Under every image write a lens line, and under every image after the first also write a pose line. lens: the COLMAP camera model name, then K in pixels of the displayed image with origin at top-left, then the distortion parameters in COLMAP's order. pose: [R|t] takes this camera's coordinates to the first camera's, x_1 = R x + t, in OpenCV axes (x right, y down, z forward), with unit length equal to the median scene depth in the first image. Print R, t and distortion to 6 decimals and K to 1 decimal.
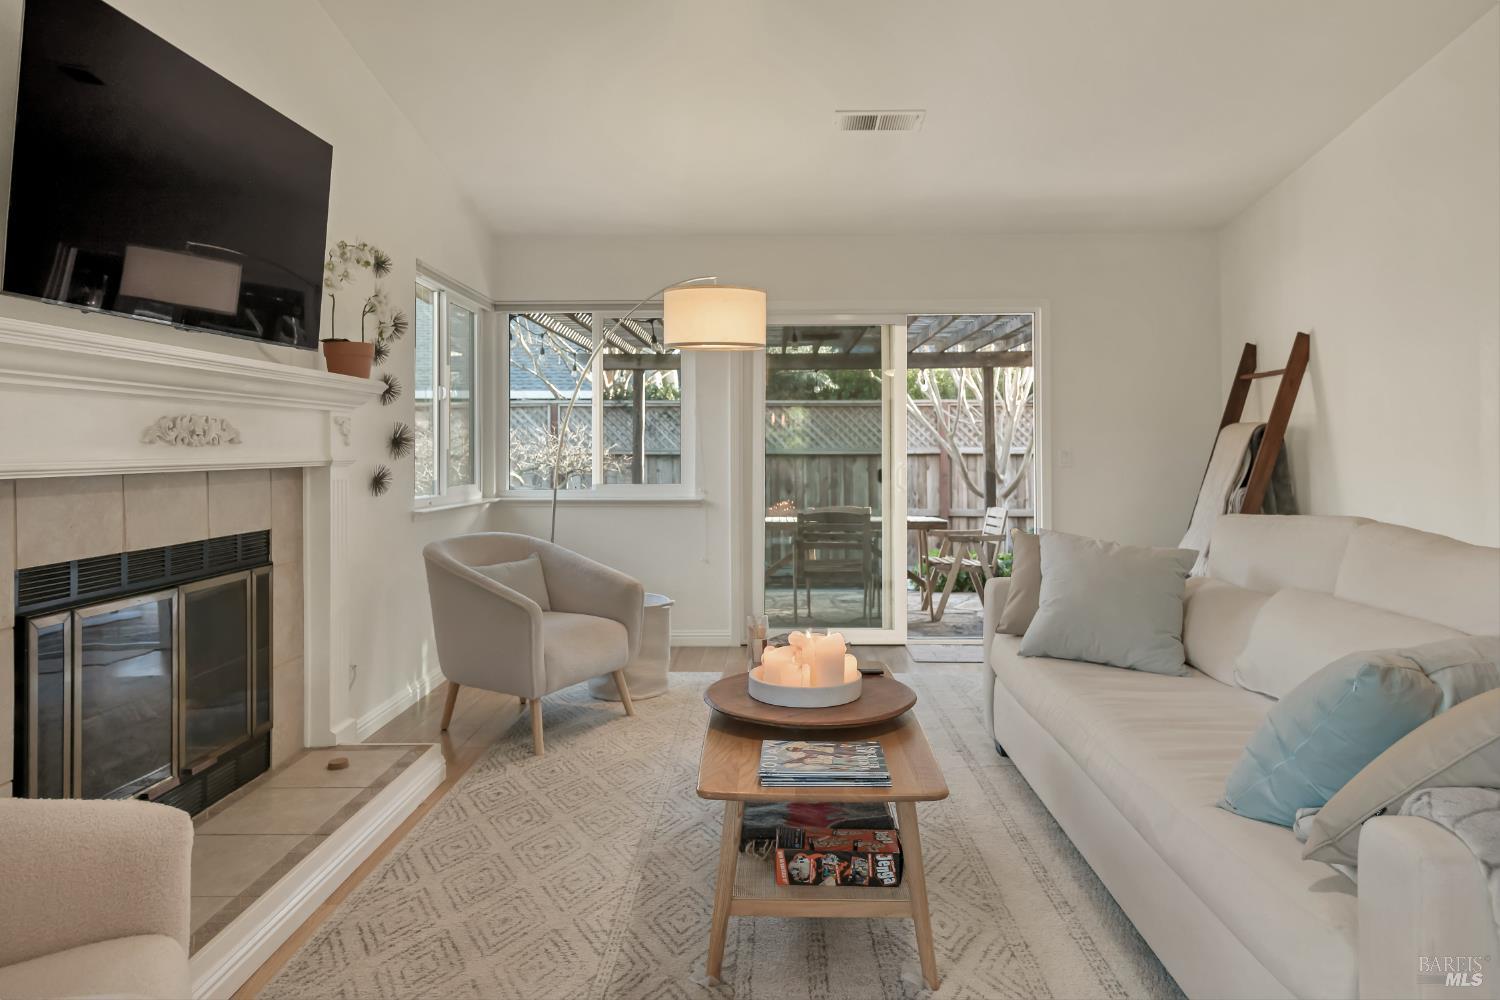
lens RADIAL K [[901.6, 0, 754.4], [0, 901.6, 435.4], [0, 0, 1]] dist [0.004166, -0.000582]
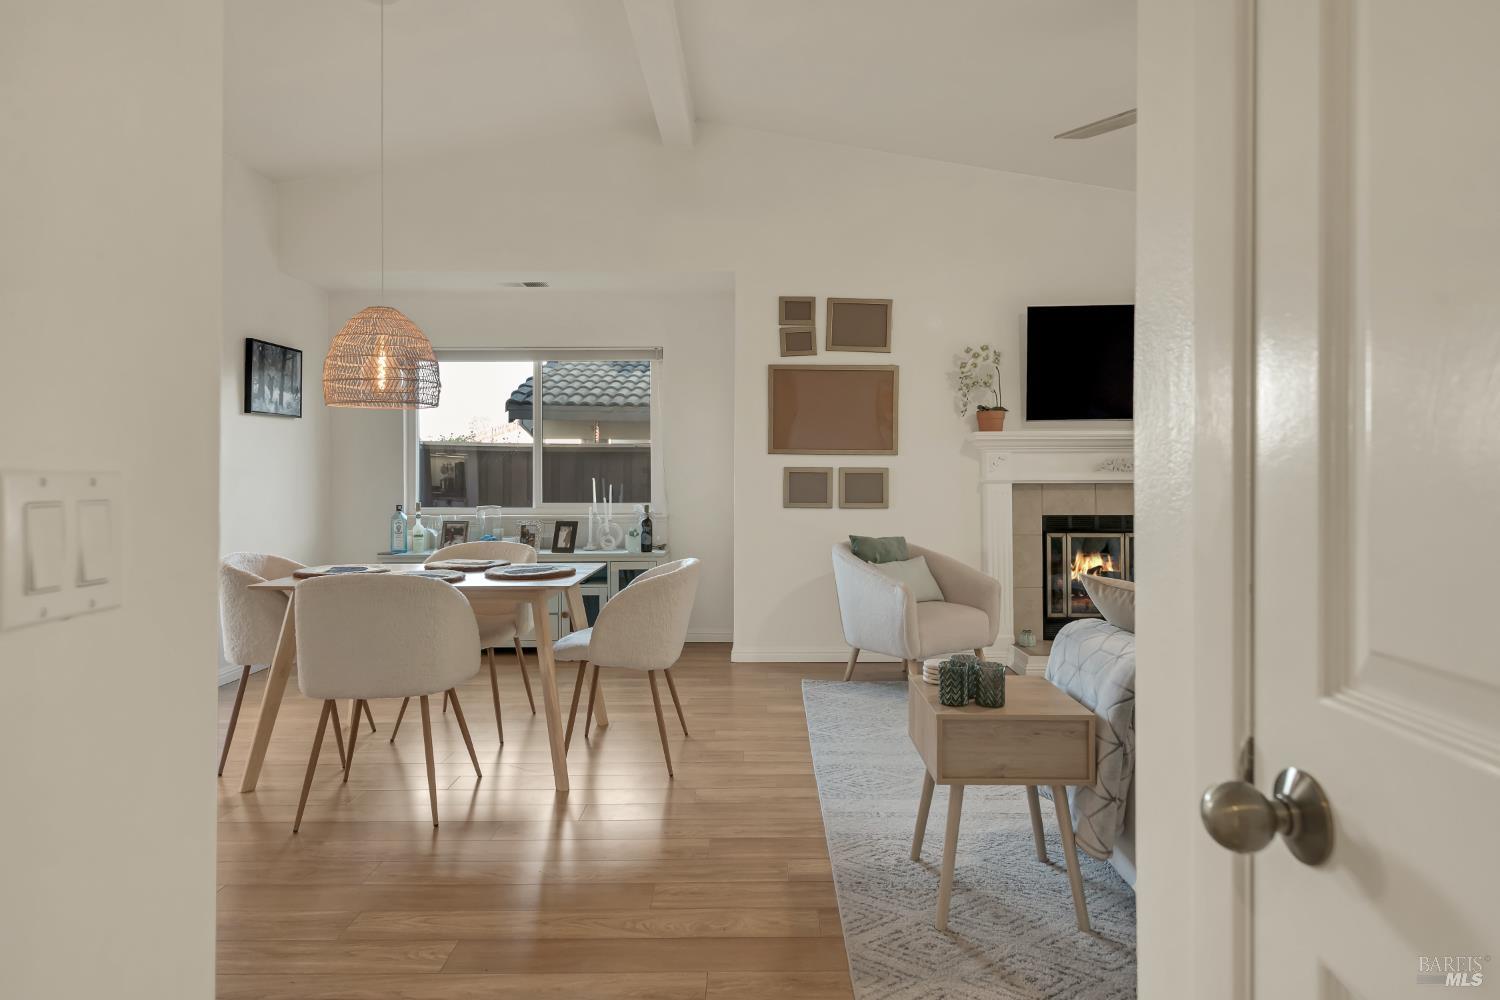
lens RADIAL K [[789.3, 0, 747.1], [0, 789.3, 476.2], [0, 0, 1]] dist [0.002721, -0.000120]
pose [[0.019996, 0.002544, -0.999797, 1.108929], [0.016287, 0.999863, 0.002870, 0.001597], [0.999667, -0.016341, 0.019952, 0.006717]]
